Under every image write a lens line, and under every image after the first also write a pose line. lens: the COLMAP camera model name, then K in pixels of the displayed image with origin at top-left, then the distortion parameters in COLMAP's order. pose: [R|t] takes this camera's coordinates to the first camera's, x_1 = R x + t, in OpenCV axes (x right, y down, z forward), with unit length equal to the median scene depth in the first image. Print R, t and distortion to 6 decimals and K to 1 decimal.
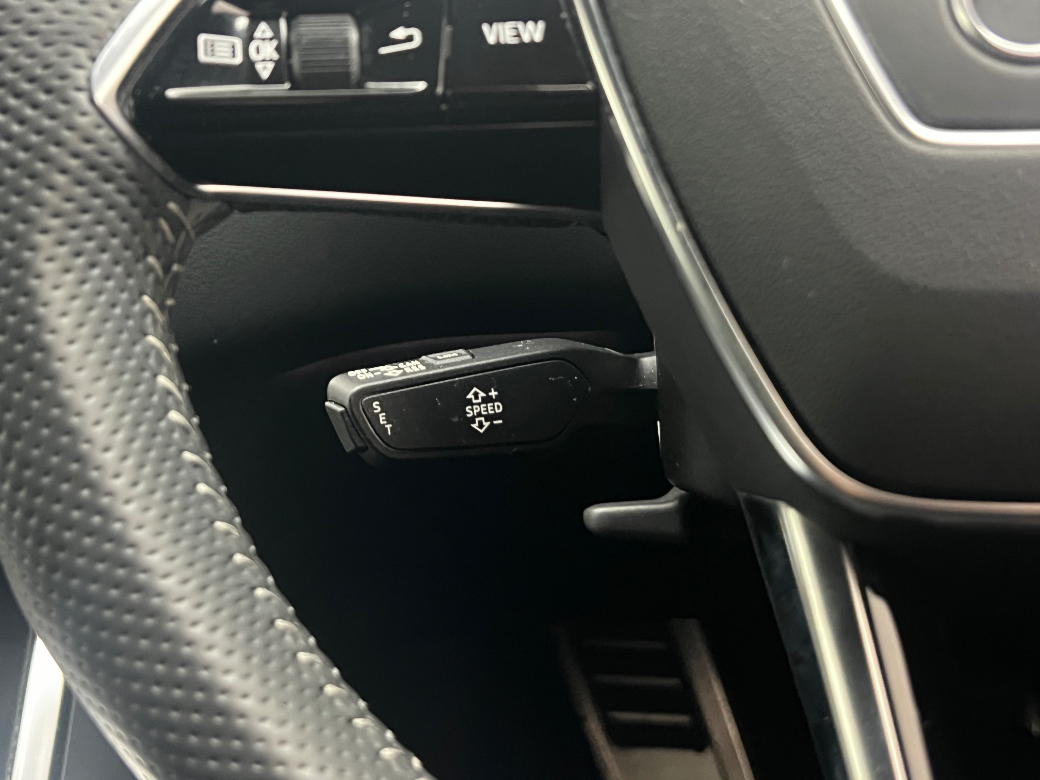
lens RADIAL K [[1338.5, 0, 520.0], [0, 1338.5, 390.0], [0, 0, 1]] dist [0.179288, -0.518936]
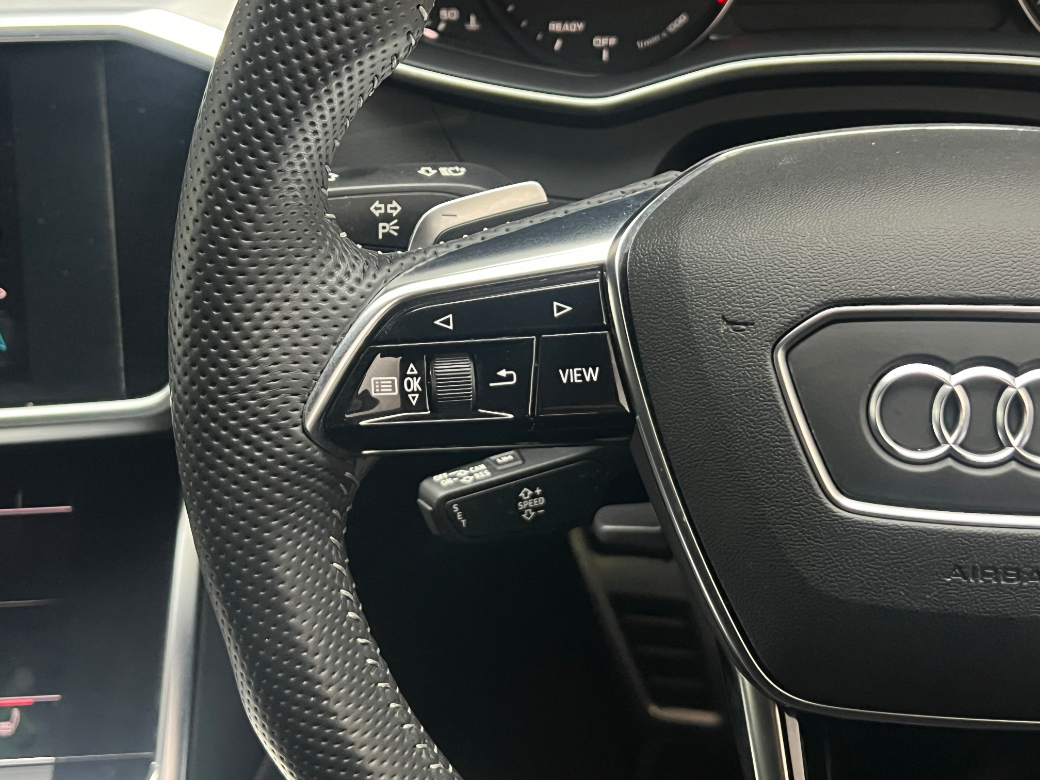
lens RADIAL K [[1338.5, 0, 520.0], [0, 1338.5, 390.0], [0, 0, 1]] dist [0.179288, -0.518936]
pose [[0.999258, 0.030606, 0.023386, -0.104224], [-0.035238, 0.971563, 0.234143, -0.591932], [-0.015555, -0.234793, 0.971921, -0.441357]]
